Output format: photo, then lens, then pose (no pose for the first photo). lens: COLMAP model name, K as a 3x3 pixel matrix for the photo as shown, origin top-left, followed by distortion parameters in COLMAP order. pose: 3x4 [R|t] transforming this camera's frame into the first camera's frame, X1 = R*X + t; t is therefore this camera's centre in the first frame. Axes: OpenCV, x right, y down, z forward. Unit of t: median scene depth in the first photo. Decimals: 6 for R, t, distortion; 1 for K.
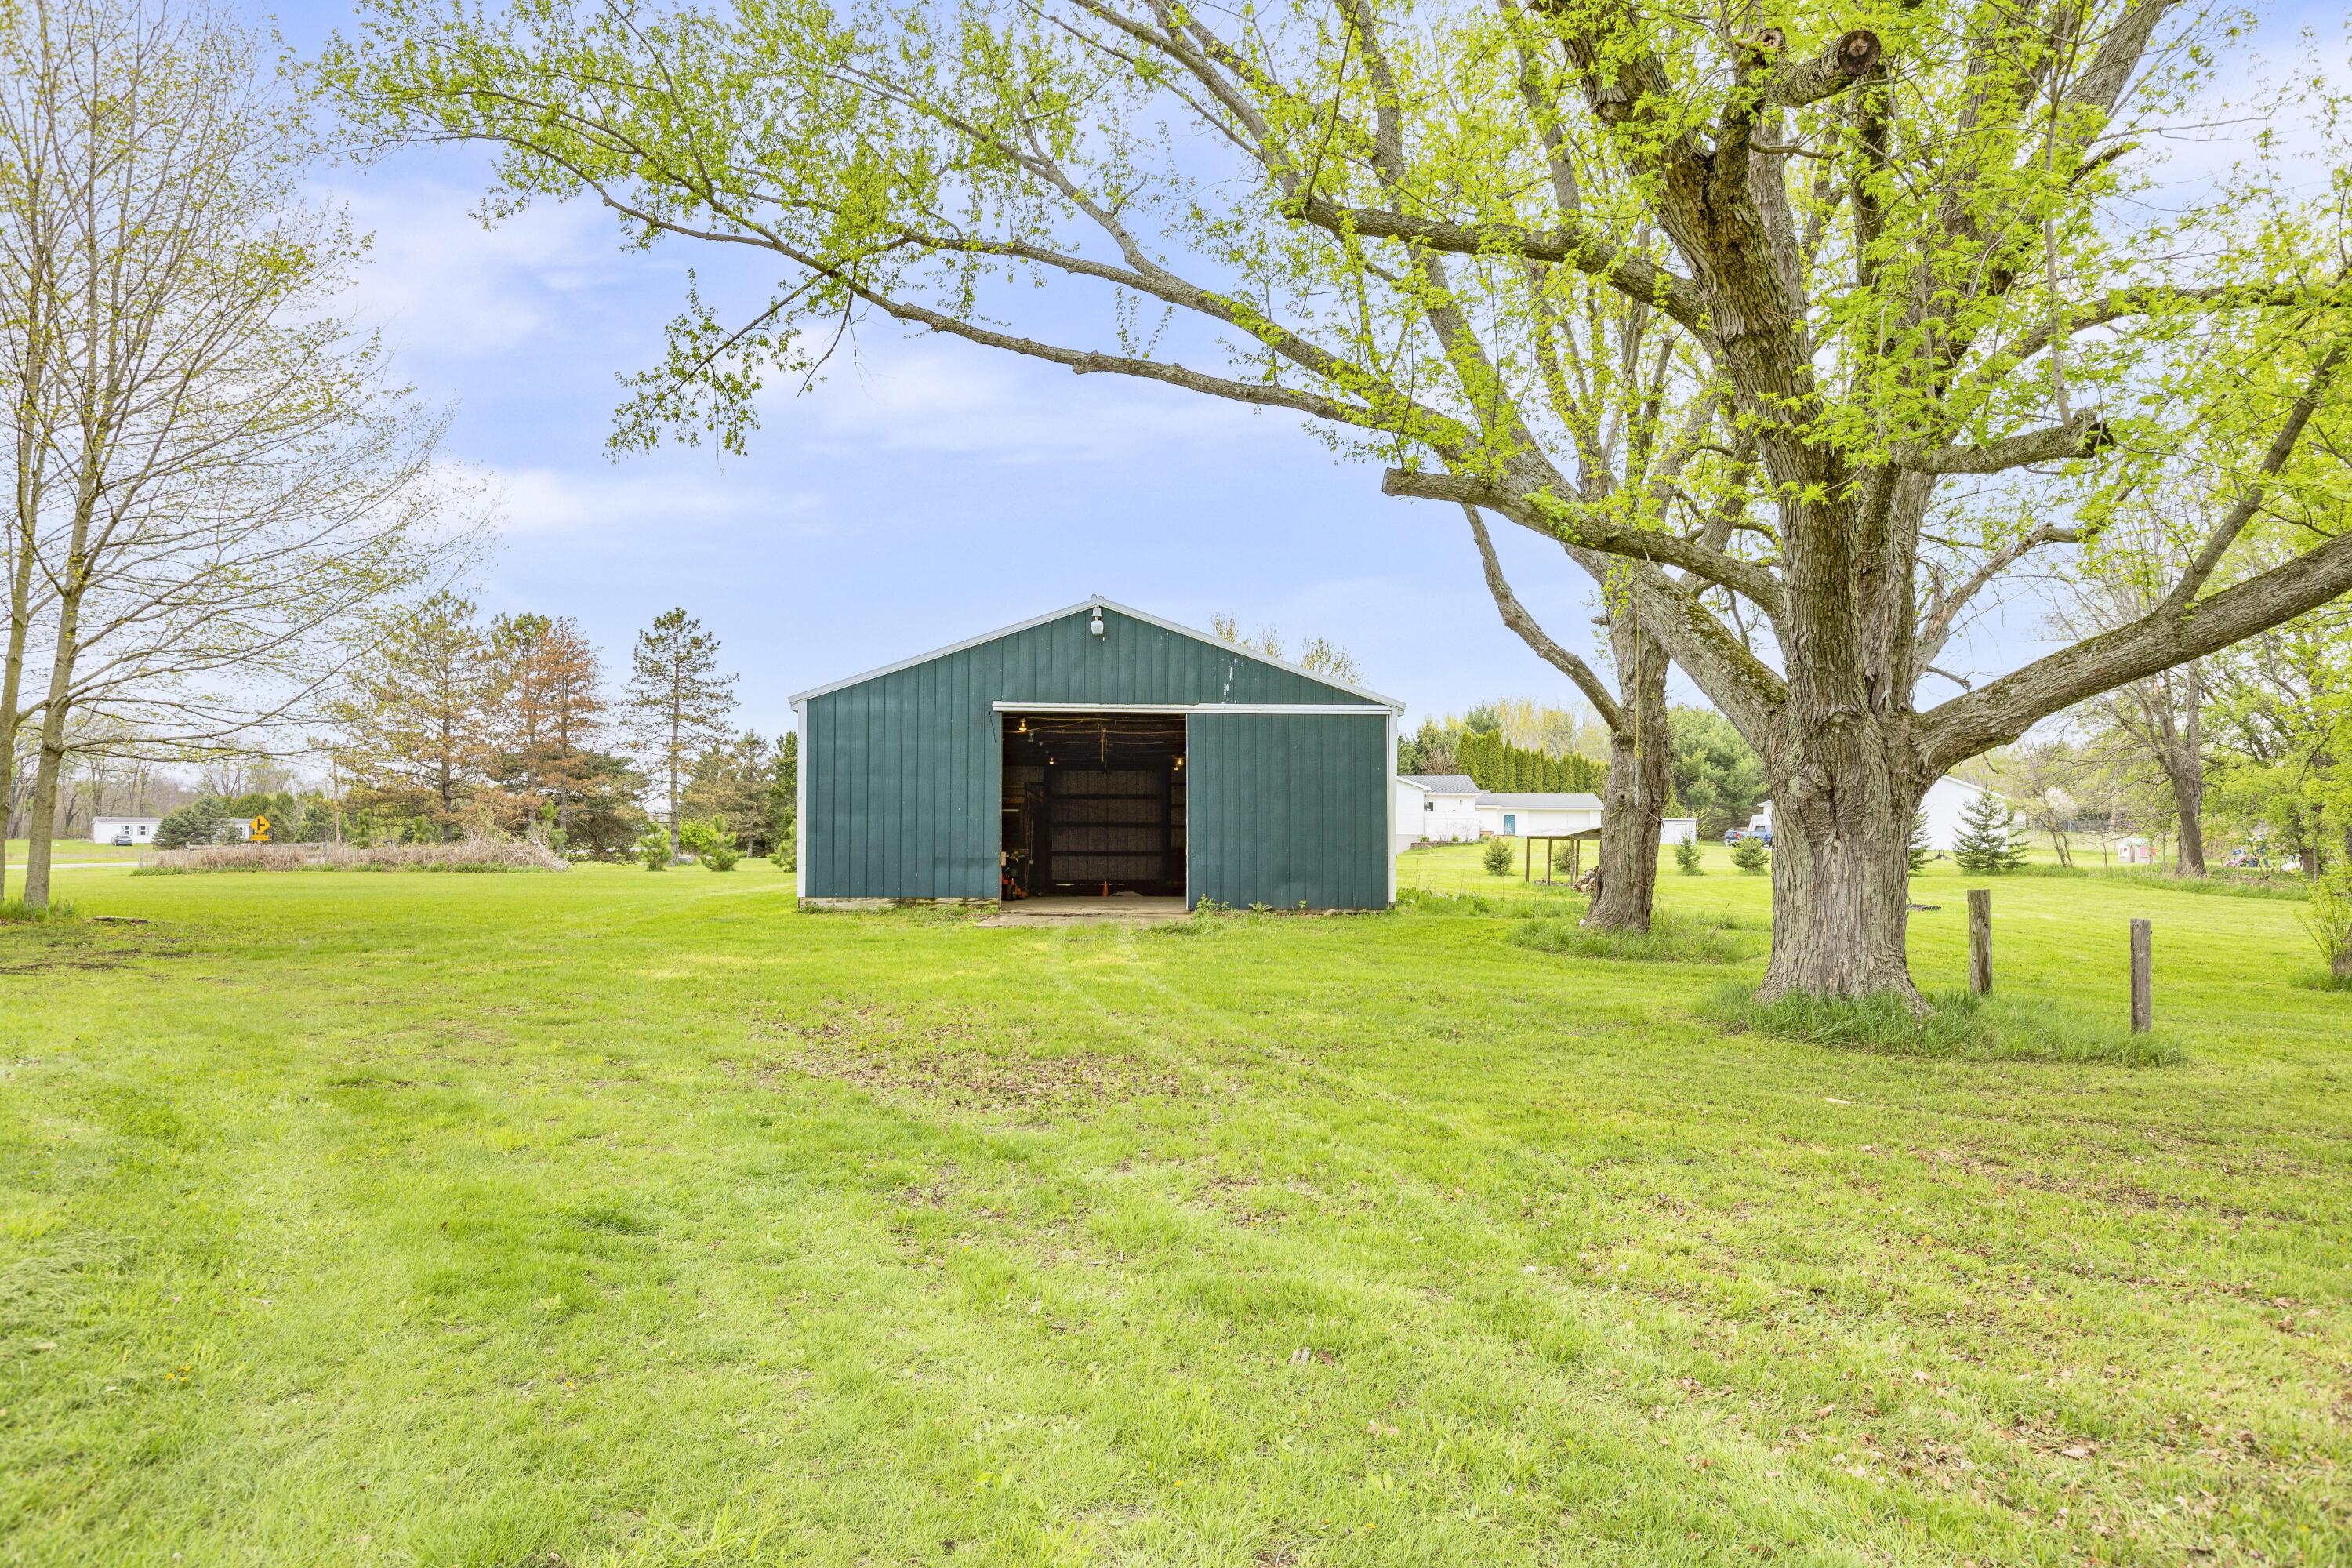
lens RADIAL K [[1446.0, 0, 1166.0], [0, 1446.0, 806.8], [0, 0, 1]] dist [-0.011137, -0.000006]
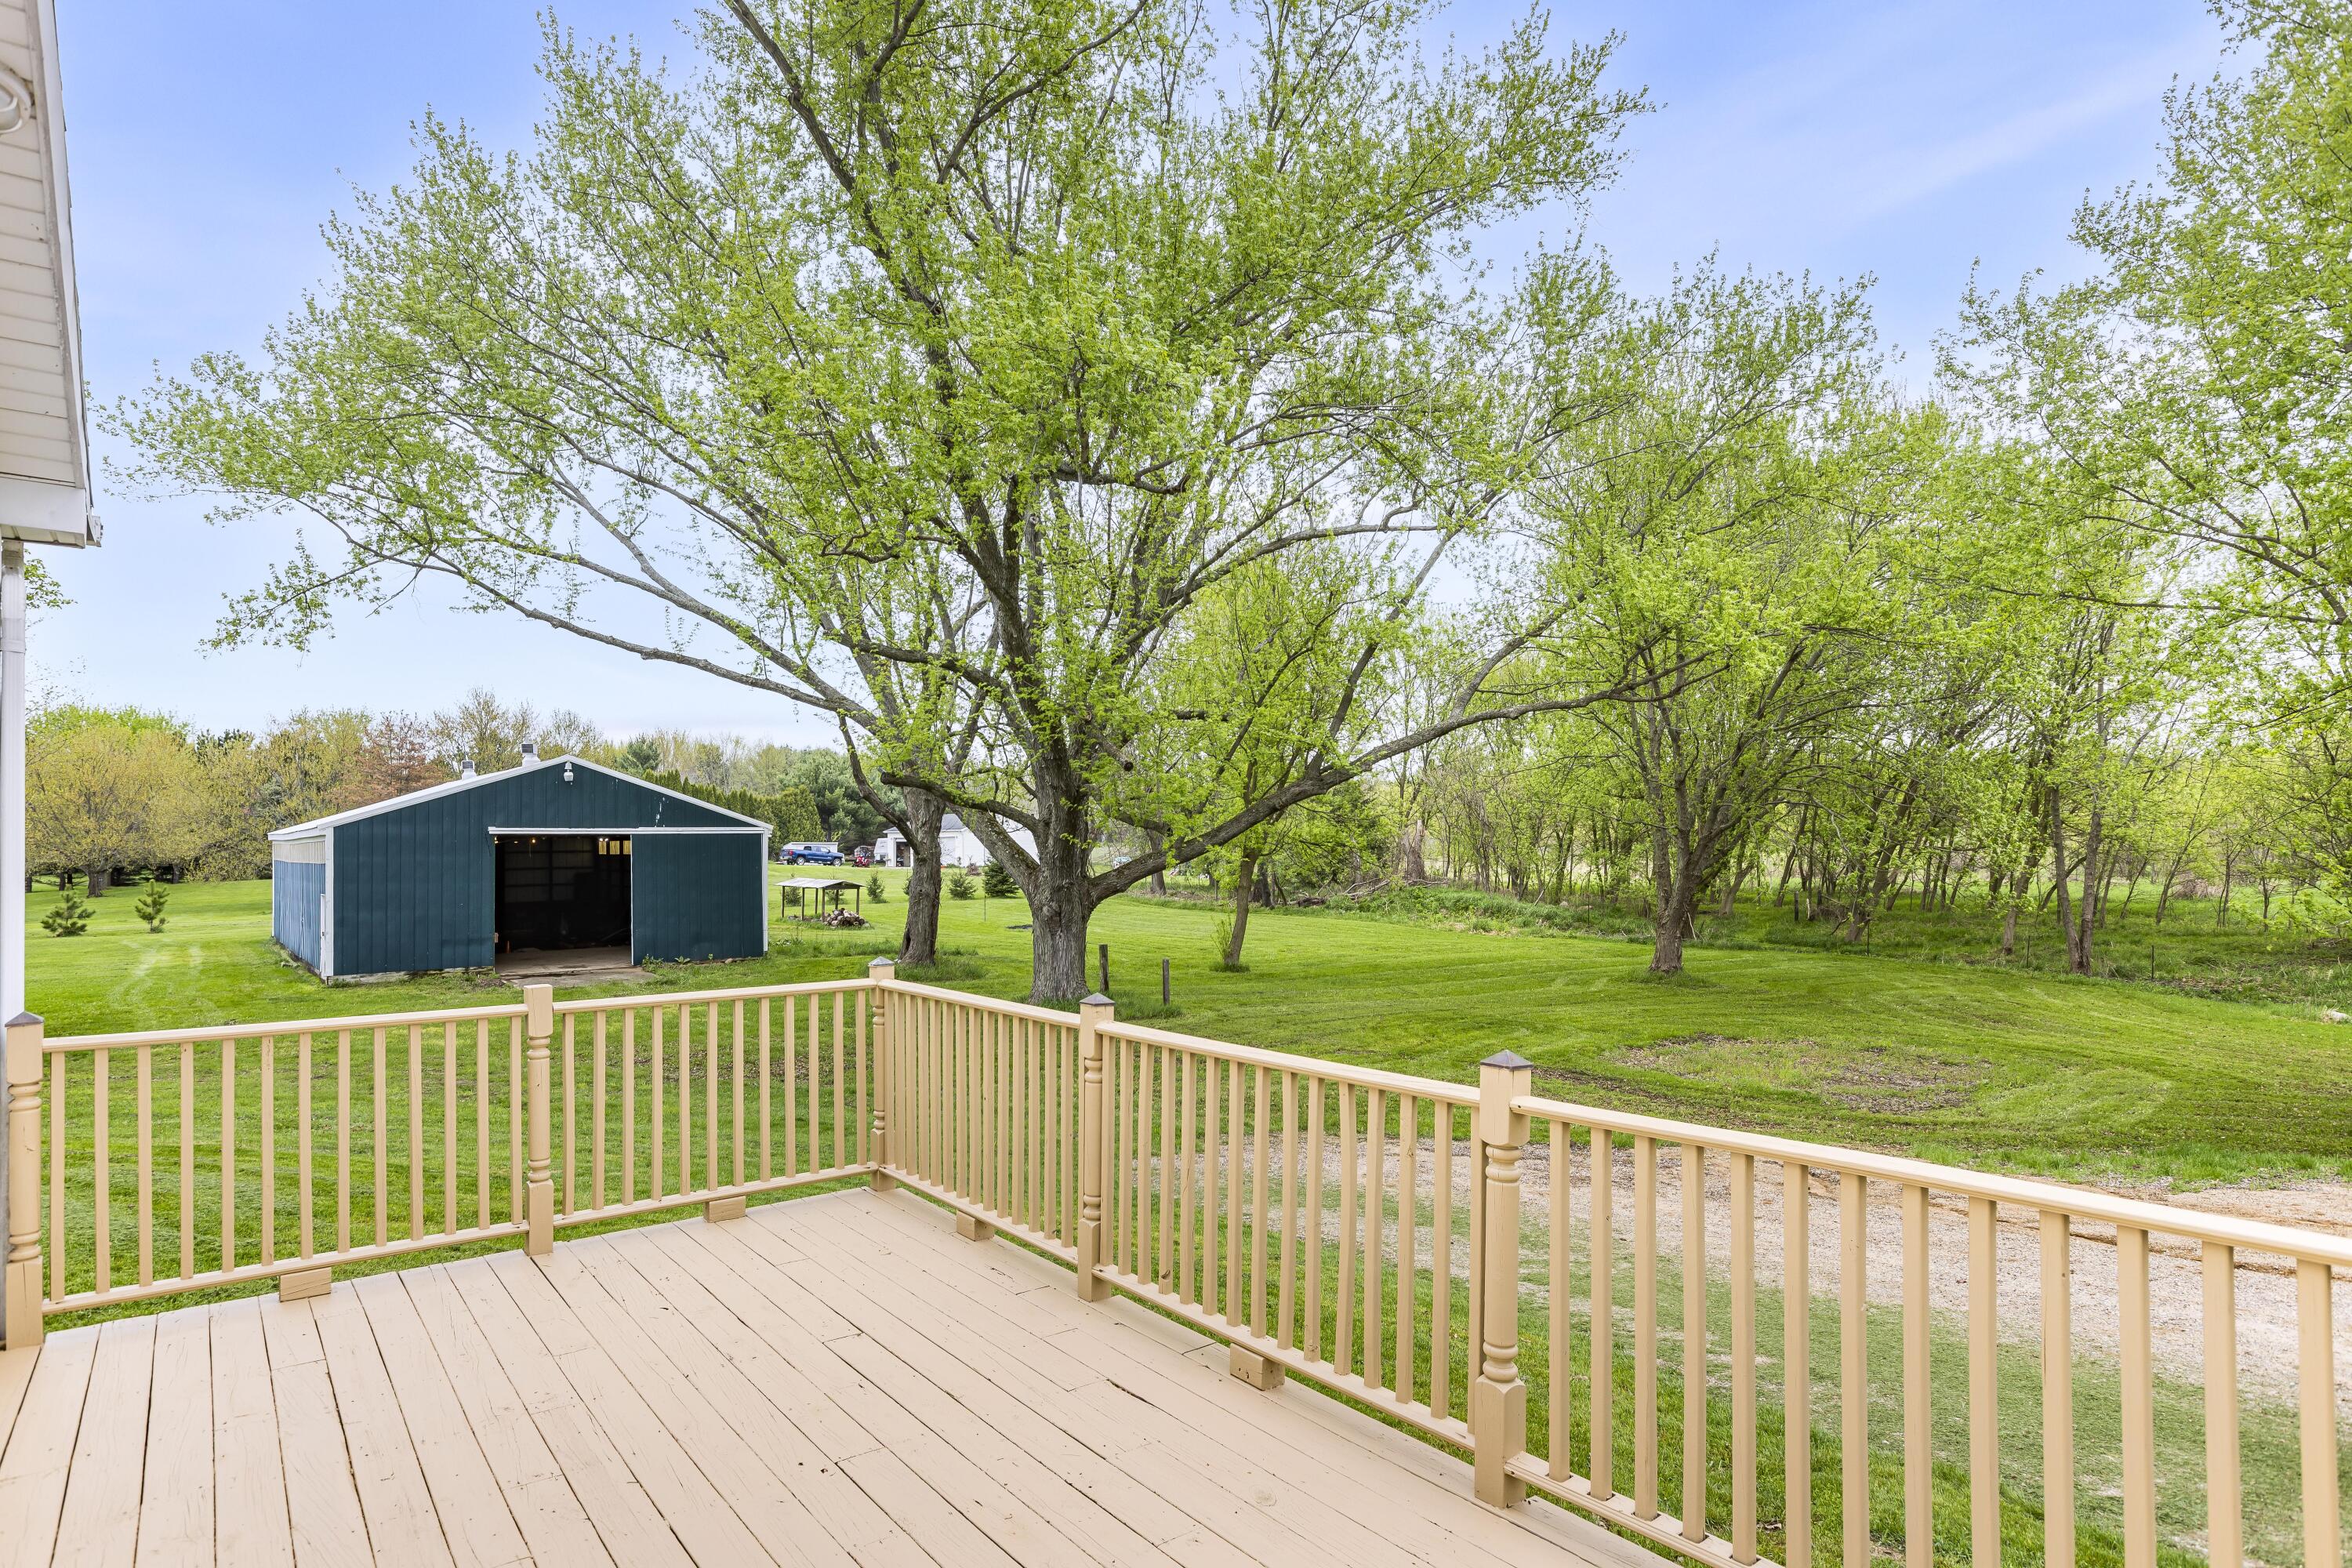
lens RADIAL K [[1329.4, 0, 1170.4], [0, 1329.4, 780.8], [0, 0, 1]] dist [0.002286, 0.000663]
pose [[0.799517, 0.010876, 0.600545, -0.377120], [-0.003121, 0.999898, -0.013953, -0.104569], [-0.600635, 0.009281, 0.799470, -0.457834]]
